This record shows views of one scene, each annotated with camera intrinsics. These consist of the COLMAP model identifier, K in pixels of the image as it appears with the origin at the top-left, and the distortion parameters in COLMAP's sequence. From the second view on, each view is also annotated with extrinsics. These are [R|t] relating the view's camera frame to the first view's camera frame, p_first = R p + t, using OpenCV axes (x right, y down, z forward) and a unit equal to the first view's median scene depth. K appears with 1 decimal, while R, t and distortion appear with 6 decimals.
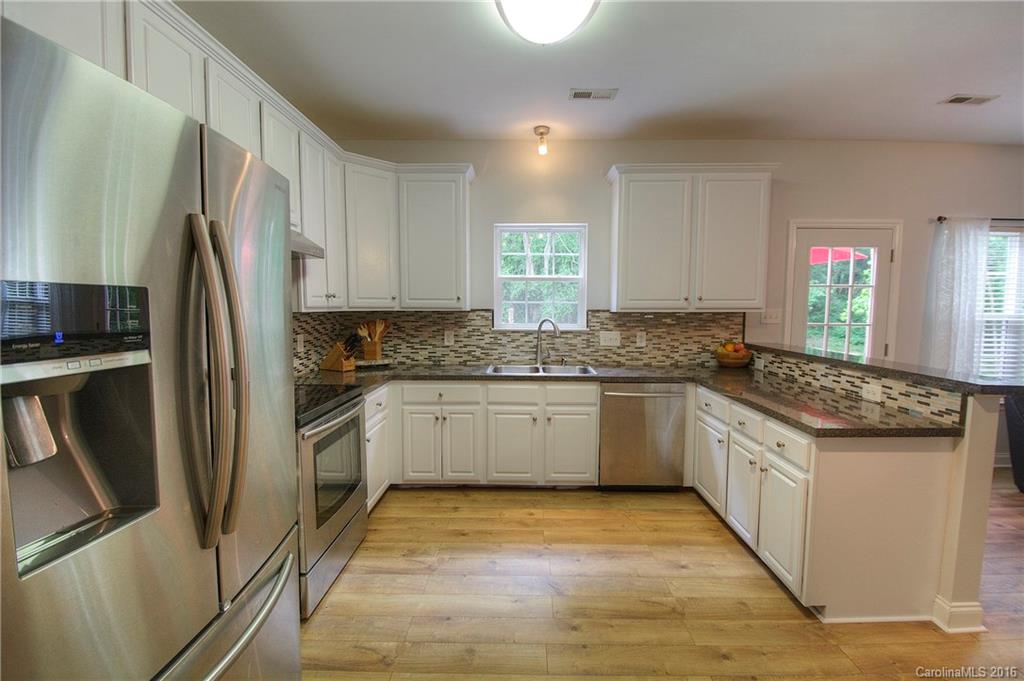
lens RADIAL K [[449.3, 0, 519.2], [0, 449.3, 344.0], [0, 0, 1]] dist [0.001093, -0.012793]
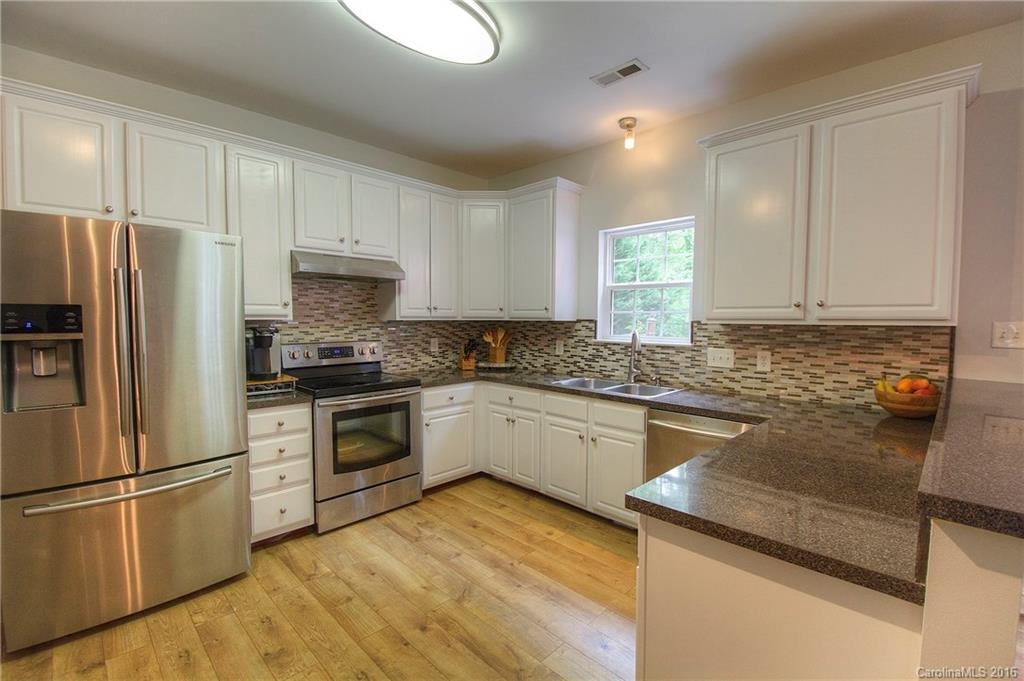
lens RADIAL K [[449.3, 0, 514.6], [0, 449.3, 343.0], [0, 0, 1]] dist [0.001093, -0.012793]
pose [[0.722665, 0.040197, -0.690029, 0.546654], [-0.060846, 0.998132, -0.005579, -0.013399], [0.688515, 0.046018, 0.723760, 0.213718]]
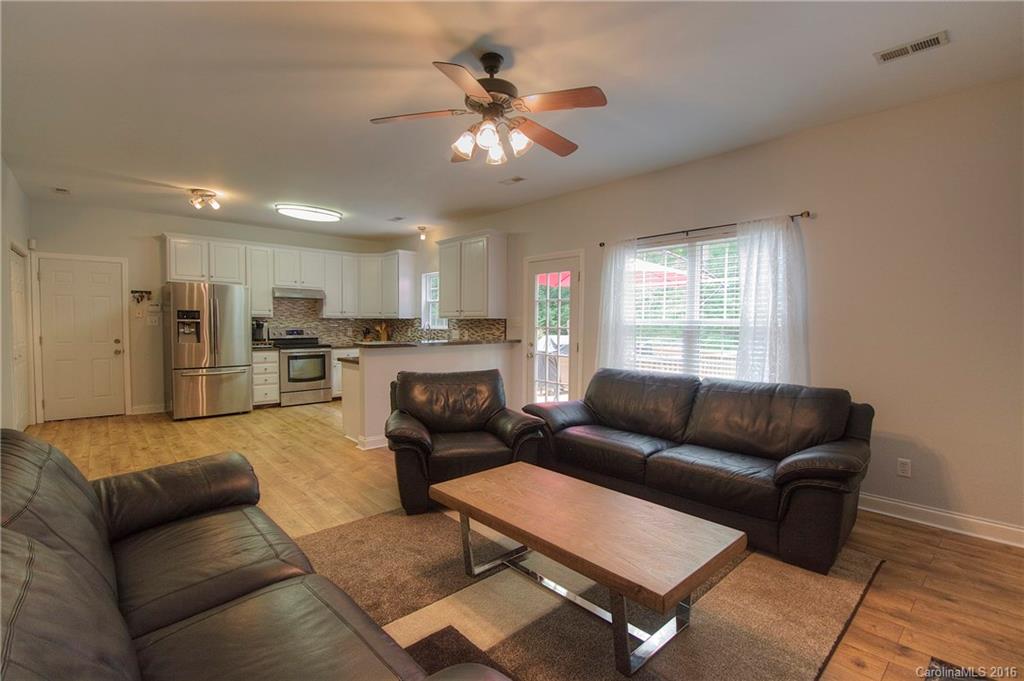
lens RADIAL K [[449.3, 0, 499.3], [0, 449.3, 344.8], [0, 0, 1]] dist [0.001093, -0.012793]
pose [[0.674146, 0.040277, -0.737499, 1.833903], [-0.067658, 0.997681, -0.007361, 0.034187], [0.735492, 0.054860, 0.675308, -0.067623]]
